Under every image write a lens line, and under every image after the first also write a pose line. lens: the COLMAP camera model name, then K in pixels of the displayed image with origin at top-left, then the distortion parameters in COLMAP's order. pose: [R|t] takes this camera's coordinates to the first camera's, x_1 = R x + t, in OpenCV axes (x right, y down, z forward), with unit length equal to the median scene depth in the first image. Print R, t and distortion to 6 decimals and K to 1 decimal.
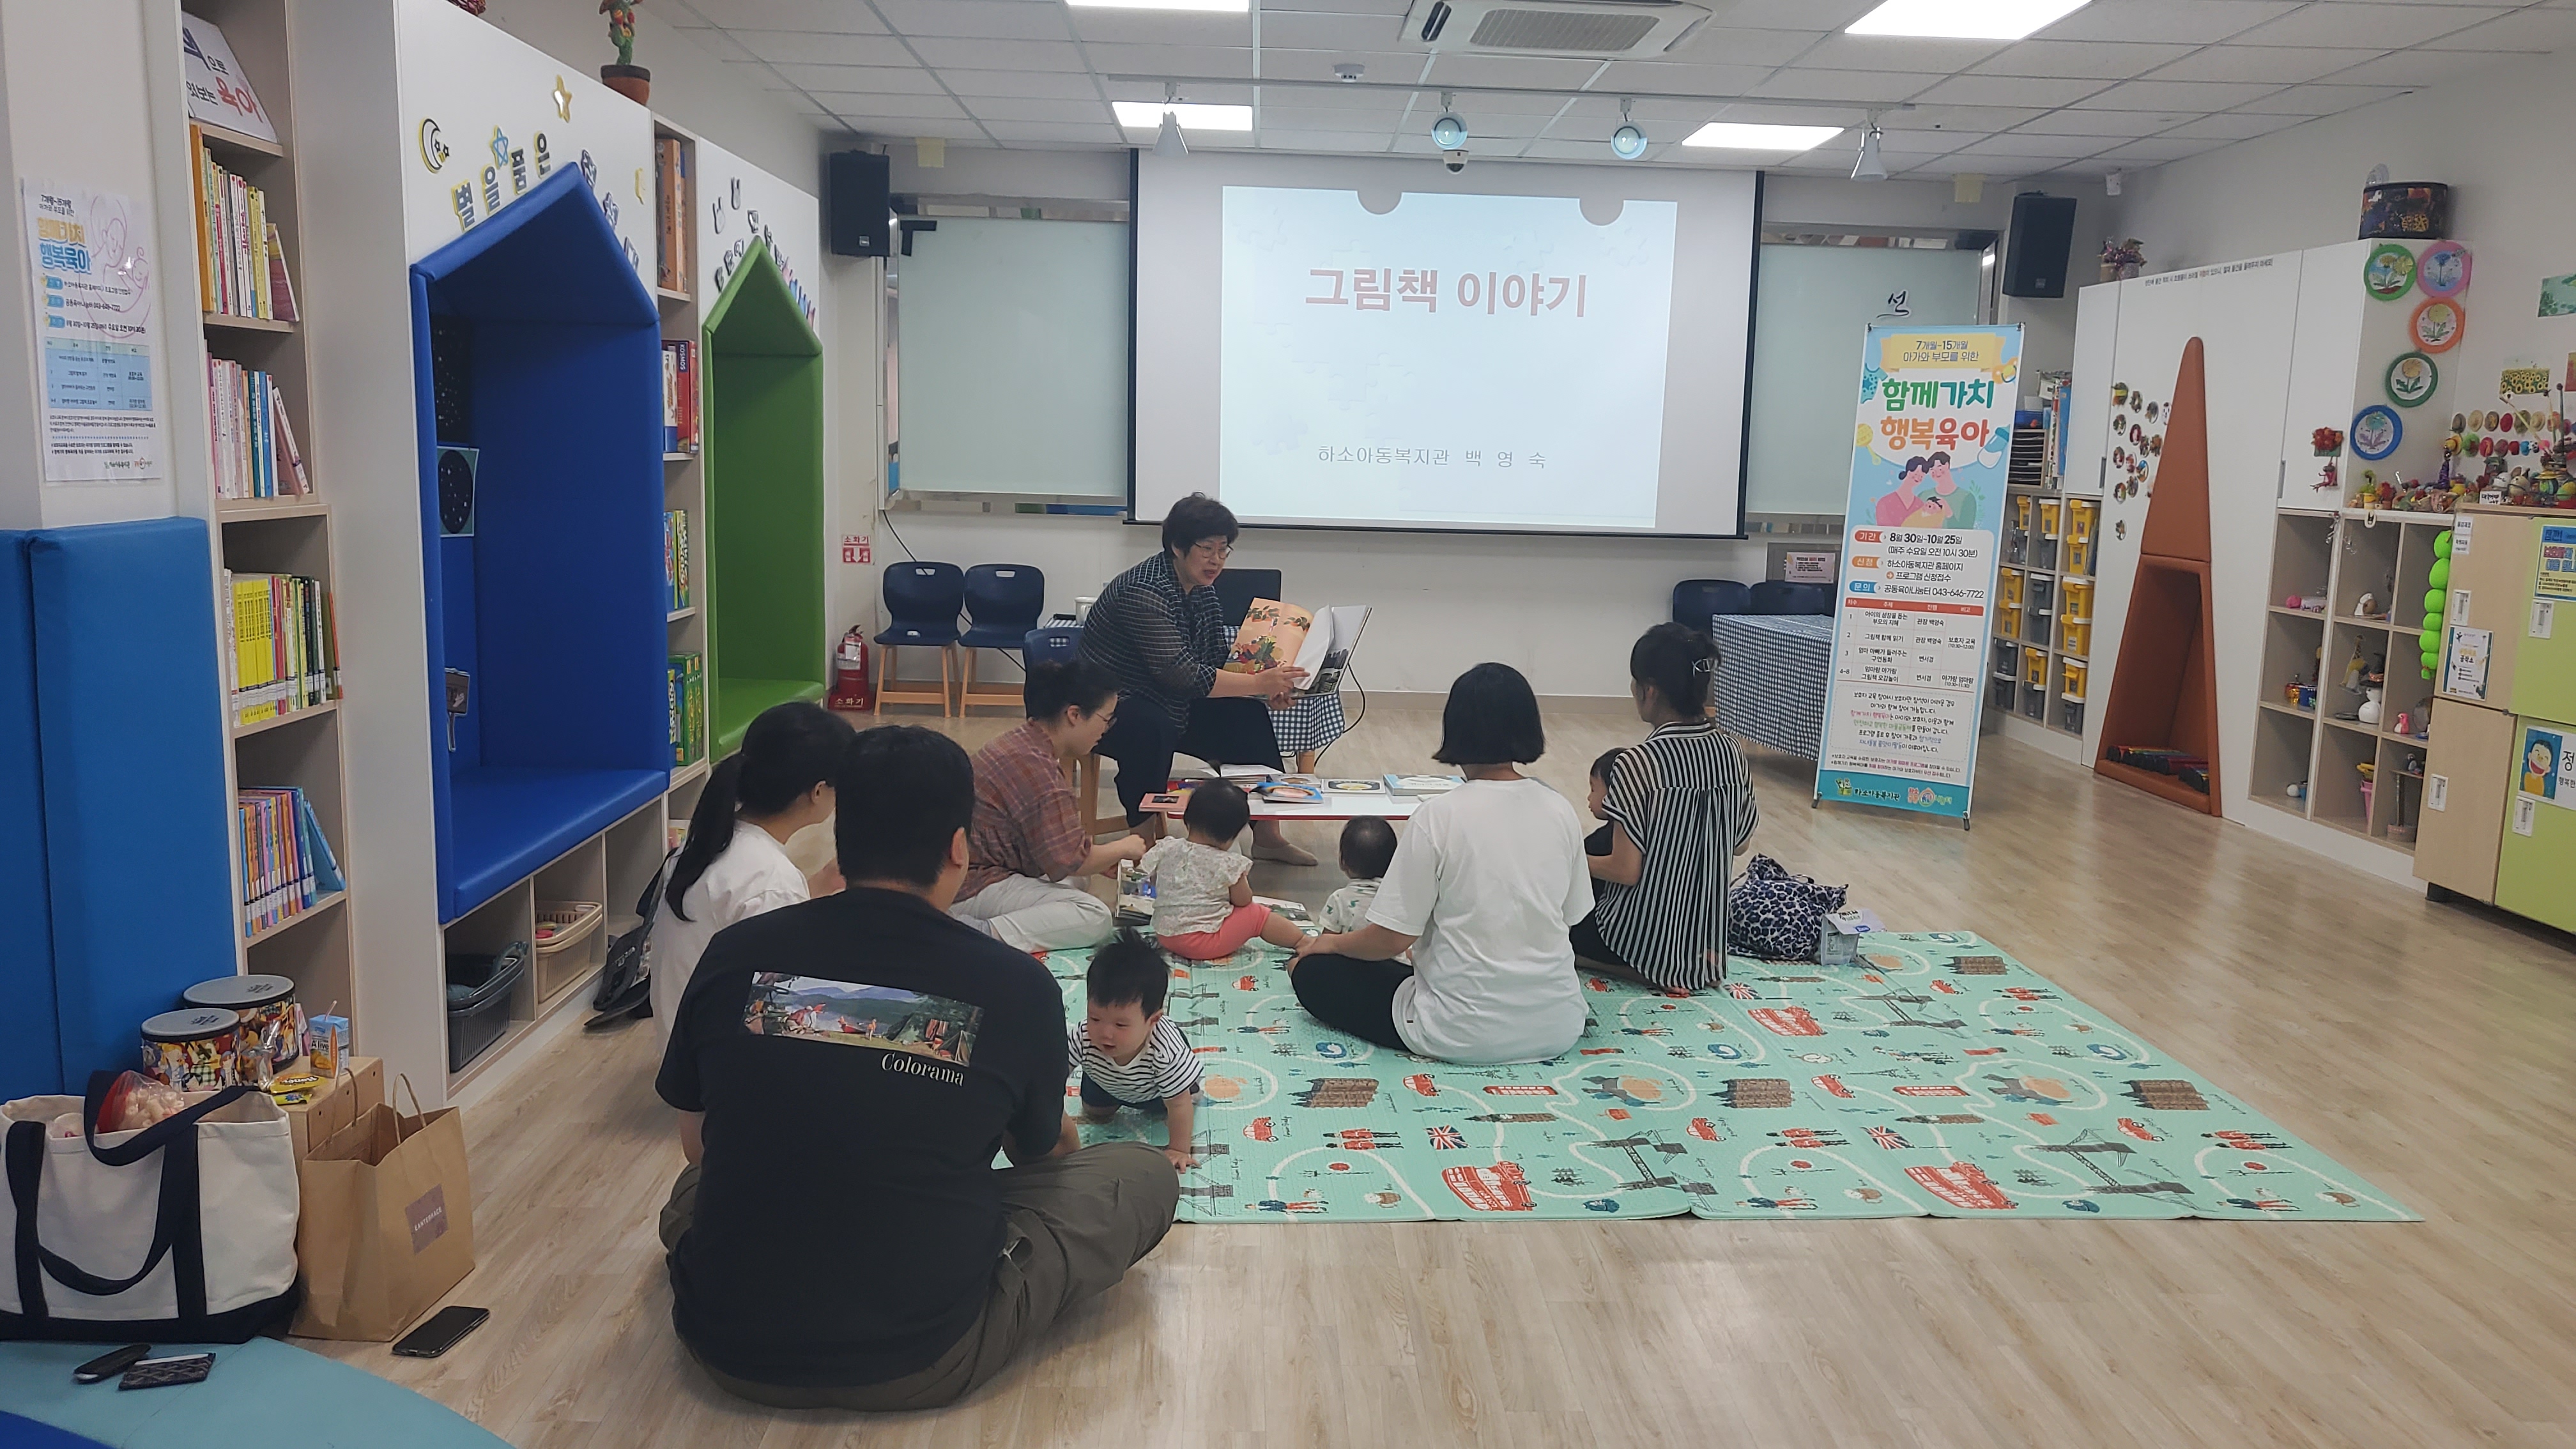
lens RADIAL K [[1996.4, 0, 1345.7], [0, 1996.4, 728.9], [0, 0, 1]] dist [-0.008847, 0.055835]
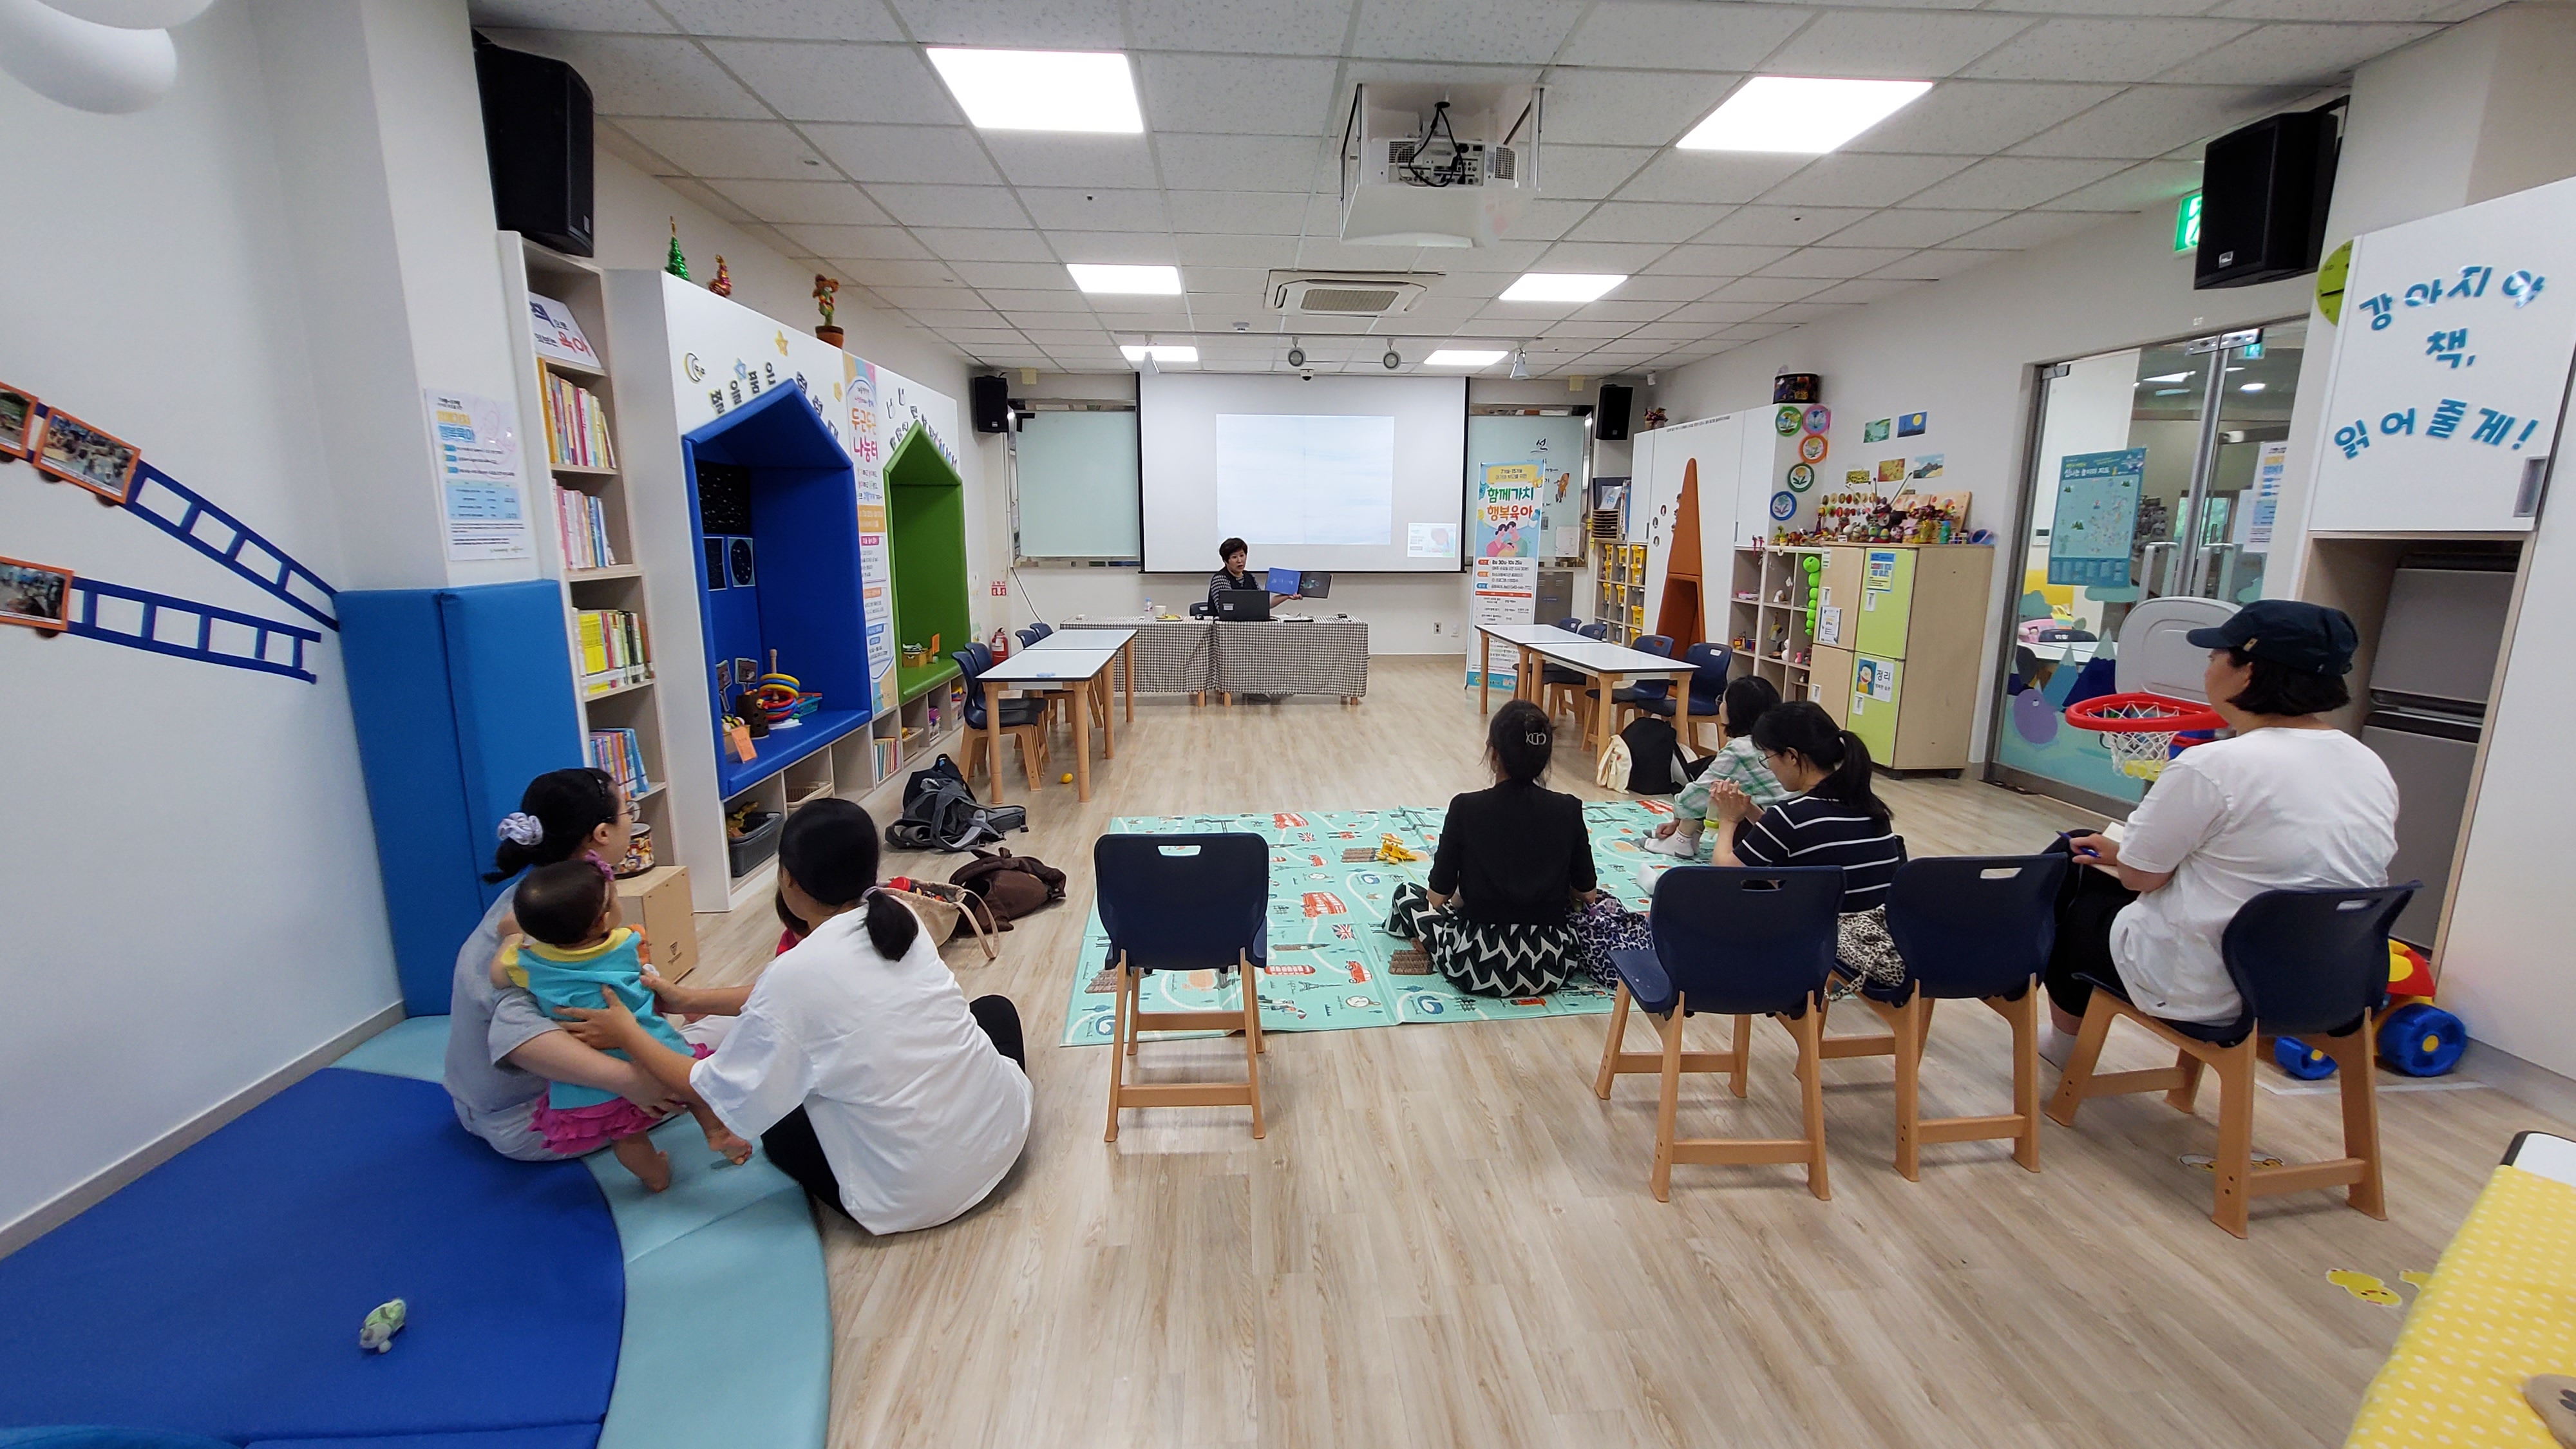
lens RADIAL K [[1017.2, 0, 1311.3], [0, 1017.2, 703.3], [0, 0, 1]] dist [0.006321, -0.001214]
pose [[0.999284, -0.029411, 0.023799, 0.035931], [0.028712, 0.999160, 0.029229, -0.001049], [-0.024639, -0.028524, 0.999289, 0.033438]]
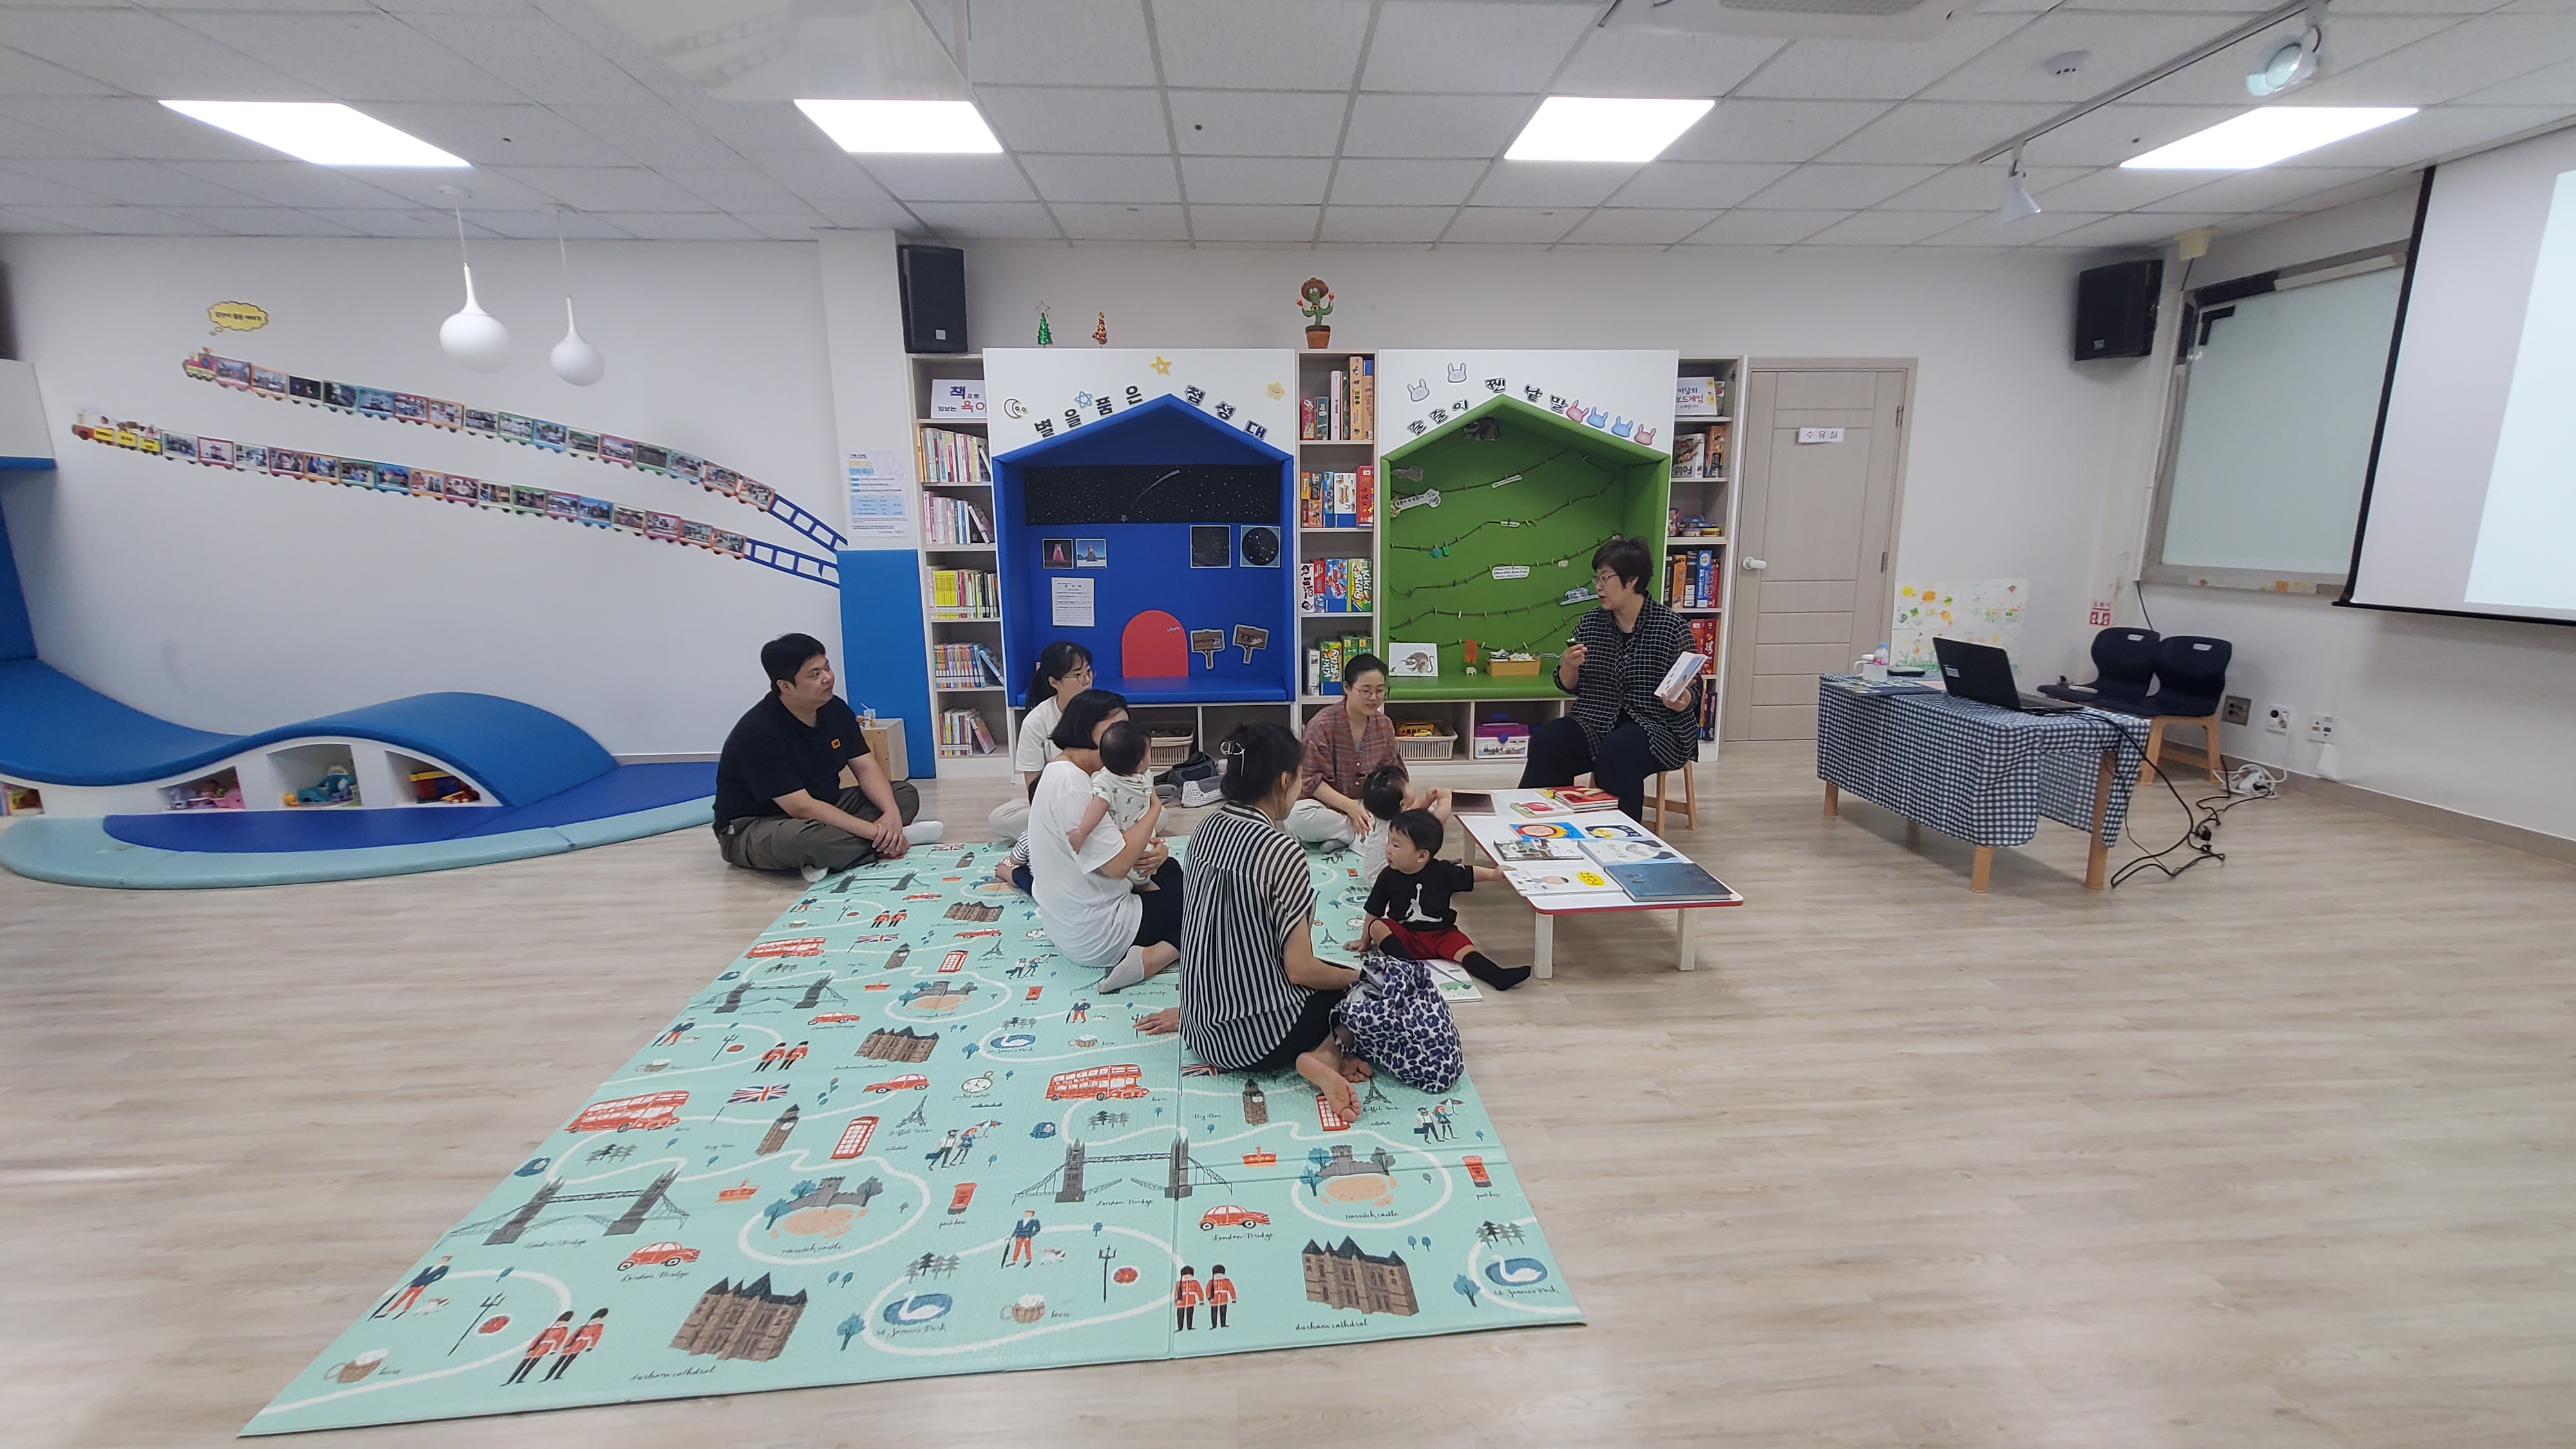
lens RADIAL K [[1017.2, 0, 1301.4], [0, 1017.2, 702.9], [0, 0, 1]] dist [0.006321, -0.001214]
pose [[0.007276, 0.158218, -0.987377, 0.488647], [-0.138042, 0.978109, 0.155715, -0.094463], [0.990400, 0.135167, 0.028957, 0.742338]]
